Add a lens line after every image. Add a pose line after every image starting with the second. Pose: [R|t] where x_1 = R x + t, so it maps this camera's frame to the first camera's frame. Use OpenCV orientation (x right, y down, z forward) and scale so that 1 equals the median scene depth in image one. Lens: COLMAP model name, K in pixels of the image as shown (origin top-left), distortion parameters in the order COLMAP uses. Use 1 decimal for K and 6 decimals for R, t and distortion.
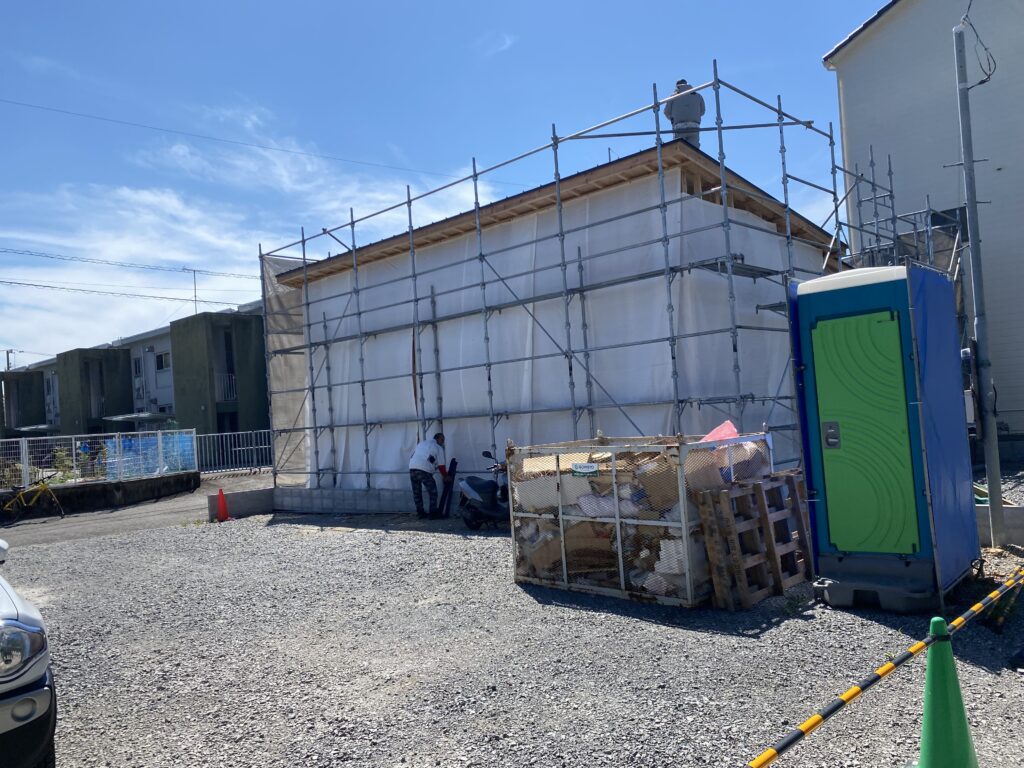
lens RADIAL K [[792.0, 0, 512.3], [0, 792.0, 387.0], [0, 0, 1]] dist [0.002252, -0.000264]
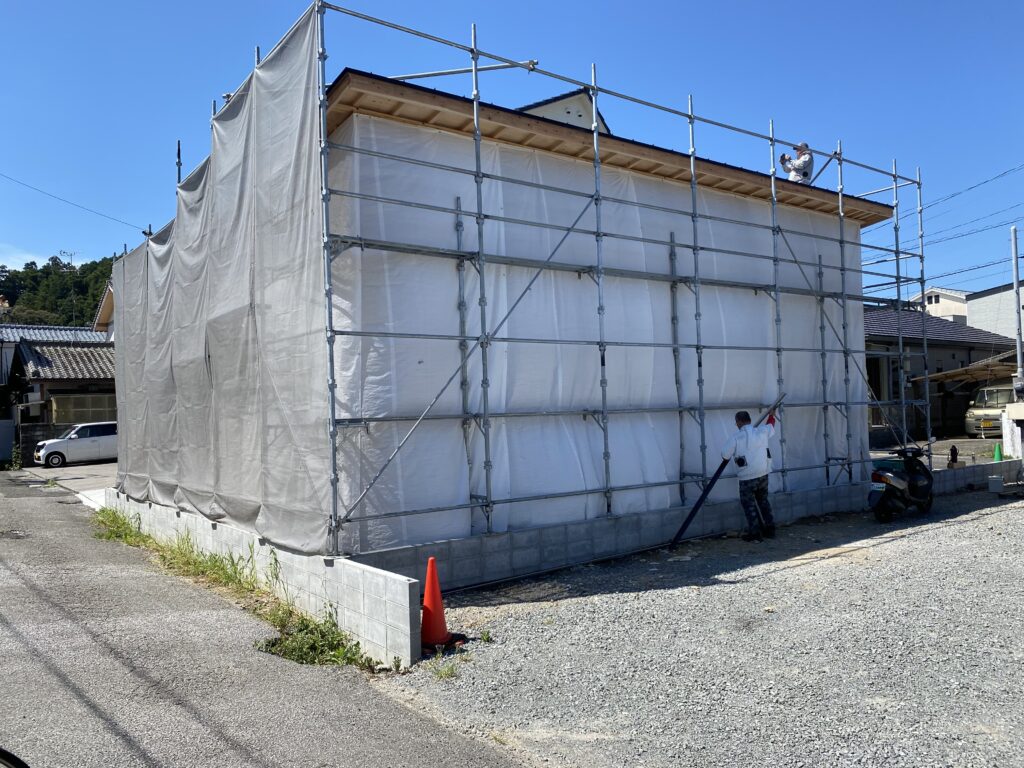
lens RADIAL K [[792.0, 0, 512.3], [0, 792.0, 381.6], [0, 0, 1]] dist [0.002252, -0.000264]
pose [[0.179910, 0.103841, 0.978187, -0.827168], [-0.016103, 0.994590, -0.102621, 0.090374], [-0.983551, 0.002711, 0.180609, 0.982742]]
